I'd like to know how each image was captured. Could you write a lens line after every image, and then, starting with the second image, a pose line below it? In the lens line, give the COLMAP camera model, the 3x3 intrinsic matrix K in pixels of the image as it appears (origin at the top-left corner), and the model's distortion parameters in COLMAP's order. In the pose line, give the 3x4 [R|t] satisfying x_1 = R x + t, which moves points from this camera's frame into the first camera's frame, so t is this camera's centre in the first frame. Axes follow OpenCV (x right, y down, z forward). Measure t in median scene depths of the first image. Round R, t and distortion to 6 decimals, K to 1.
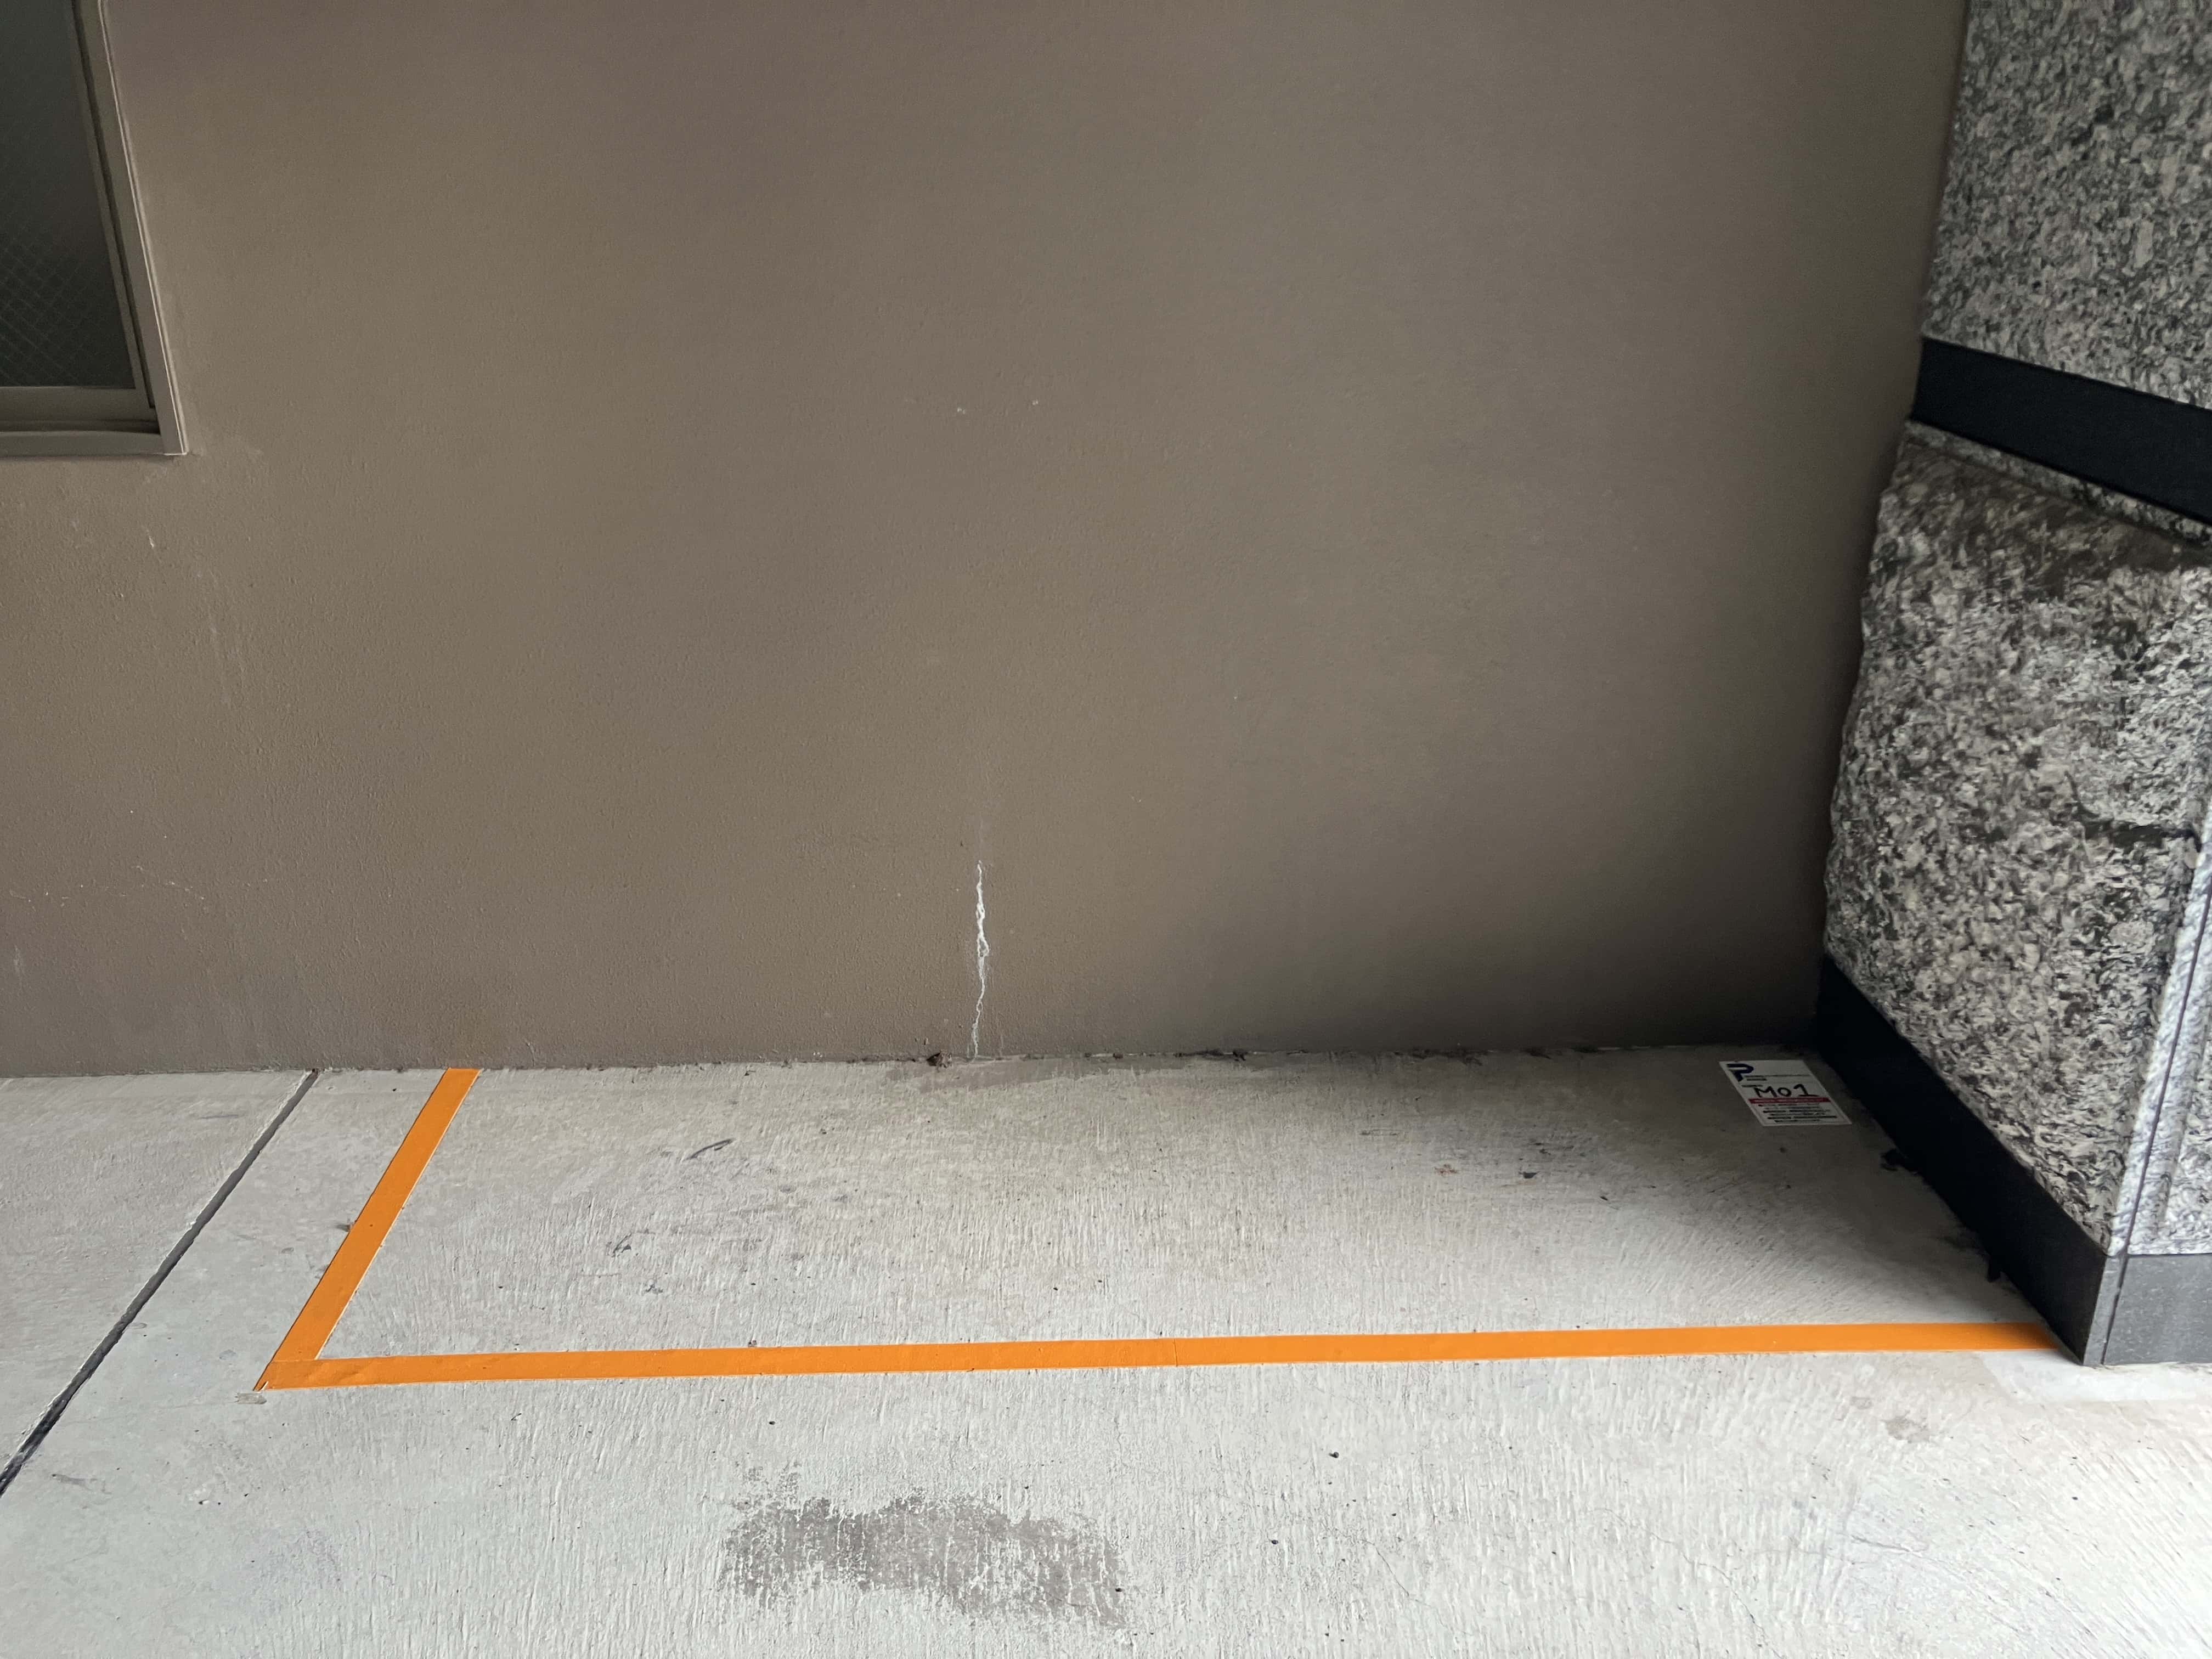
lens RADIAL K [[1803.6, 0, 1106.0], [0, 1803.6, 829.5], [0, 0, 1]] dist [0.018771, -0.019726]
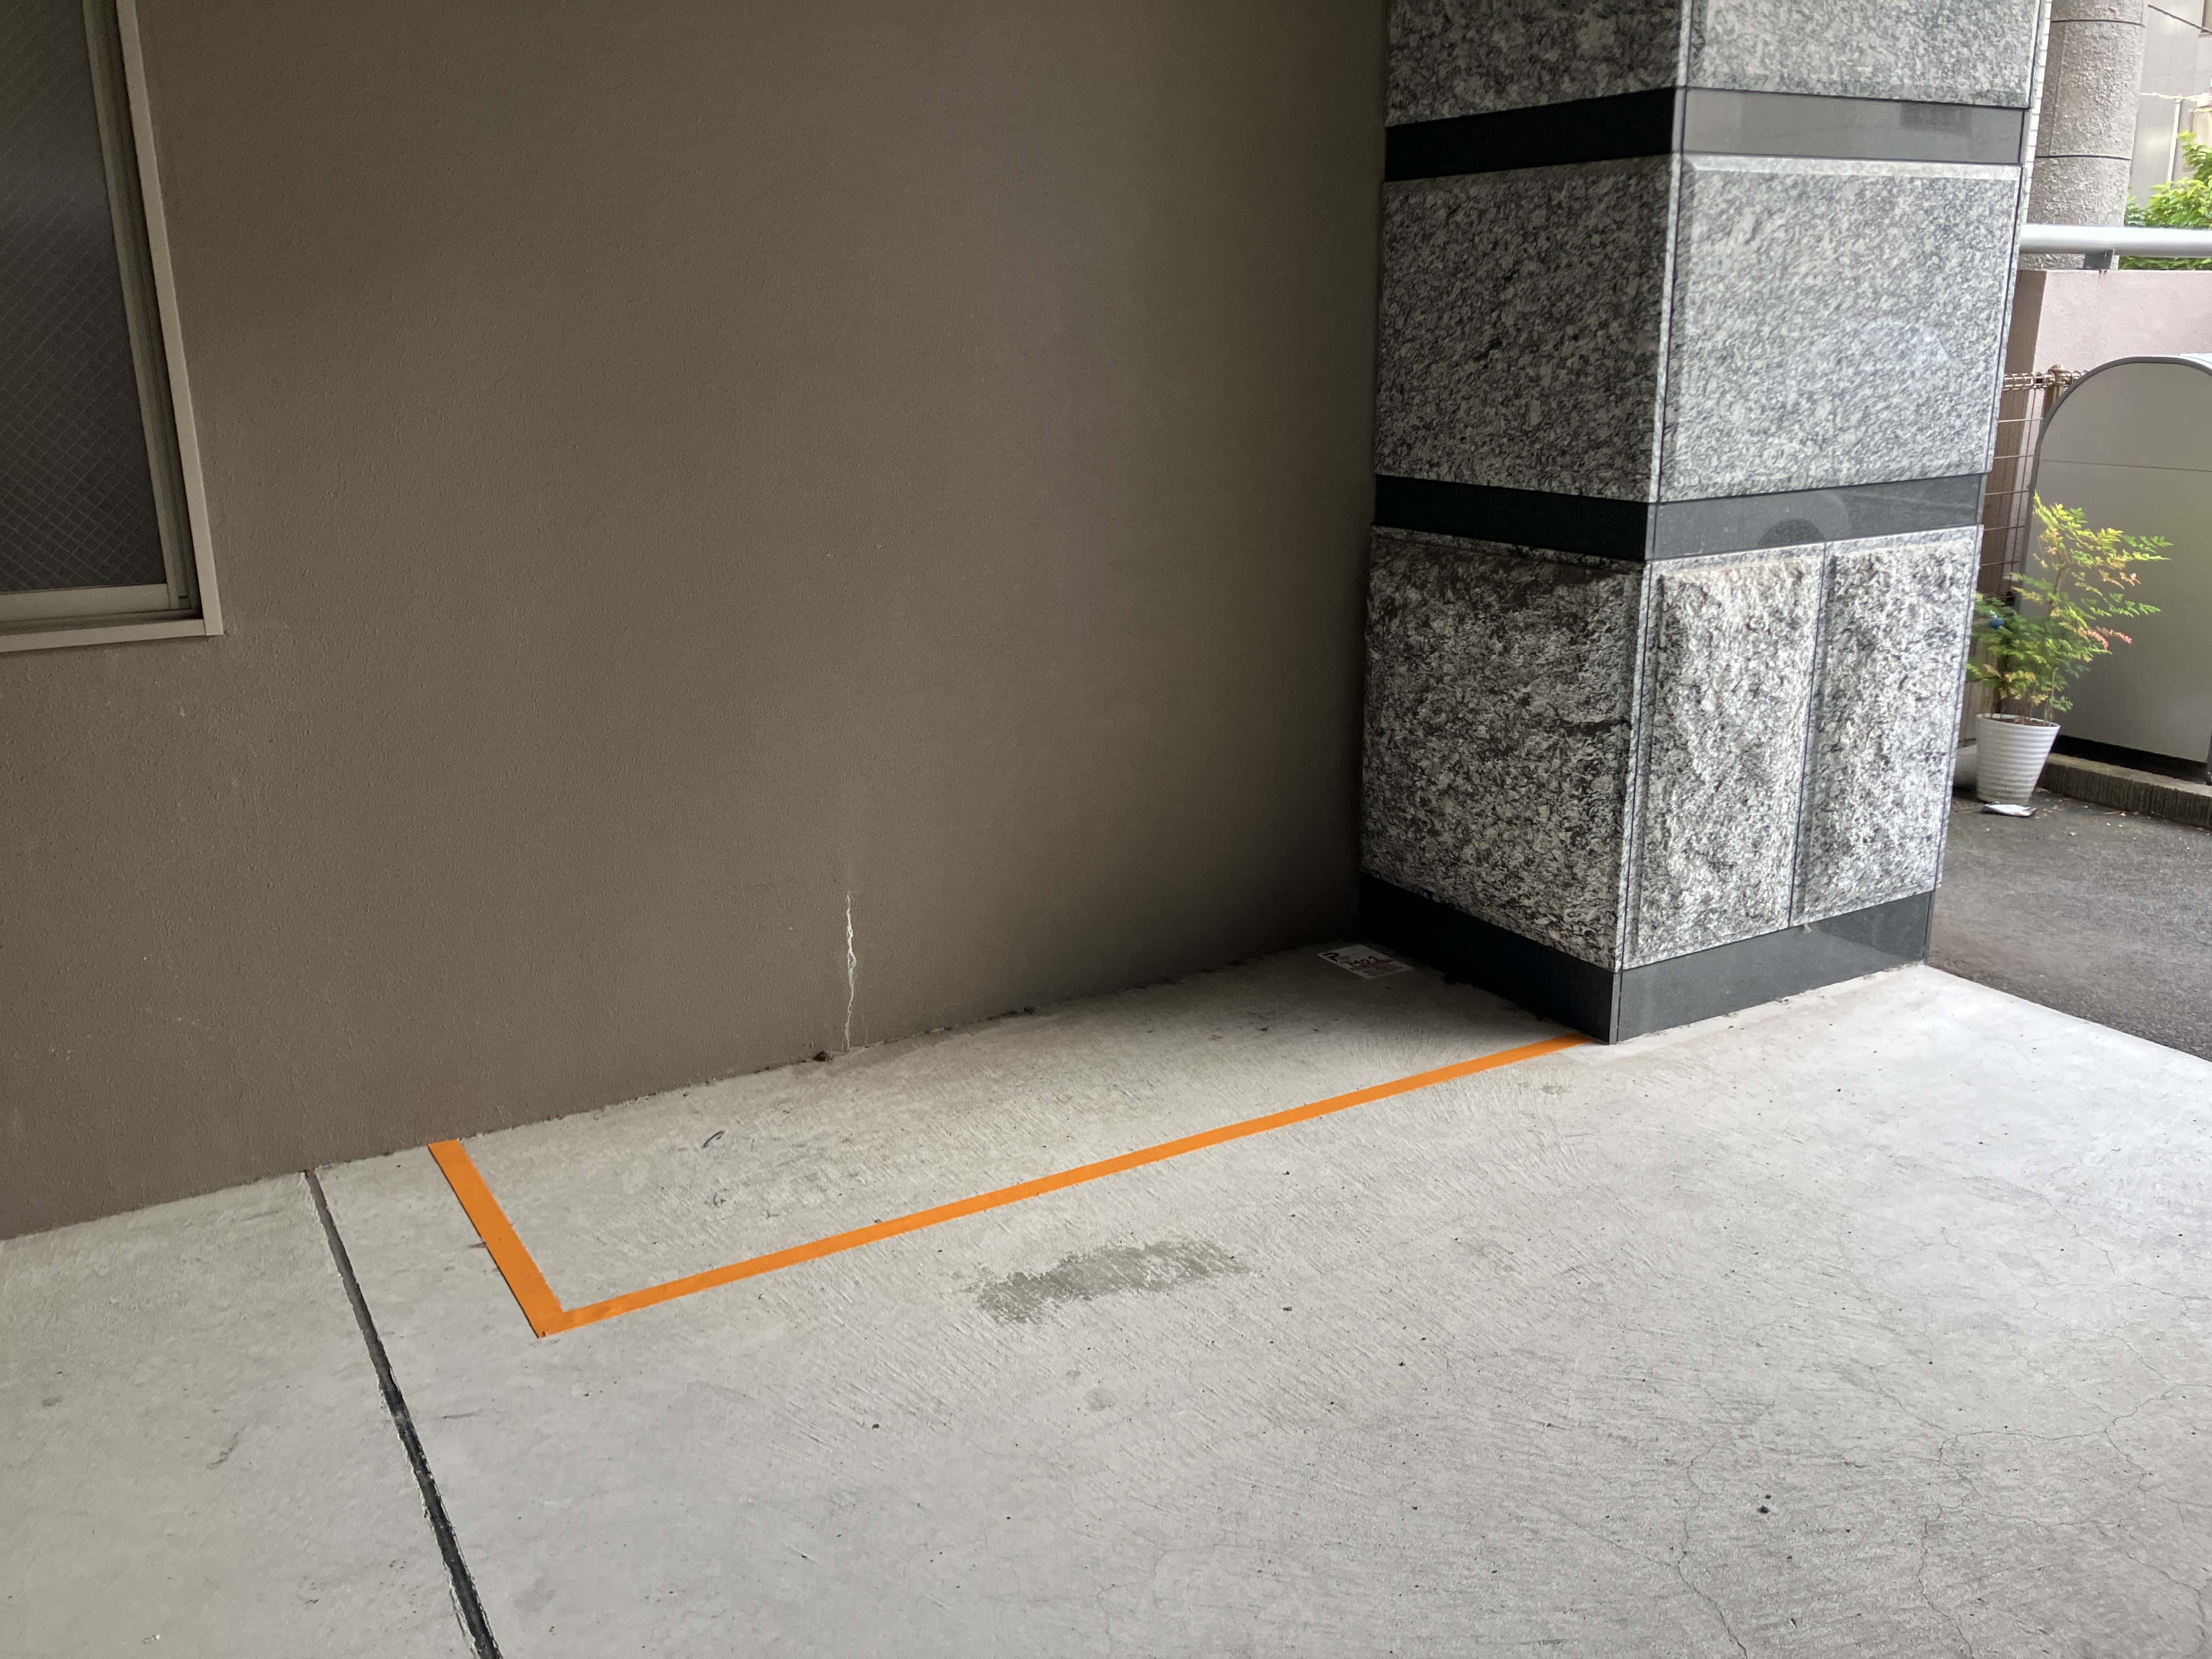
lens RADIAL K [[1767.2, 0, 1106.0], [0, 1767.2, 829.5], [0, 0, 1]] dist [0.110178, -0.377635]
pose [[0.875970, -0.137777, 0.462270, -0.636627], [0.184284, 0.981233, -0.056755, 0.103198], [-0.445775, 0.134905, 0.884921, -0.313776]]
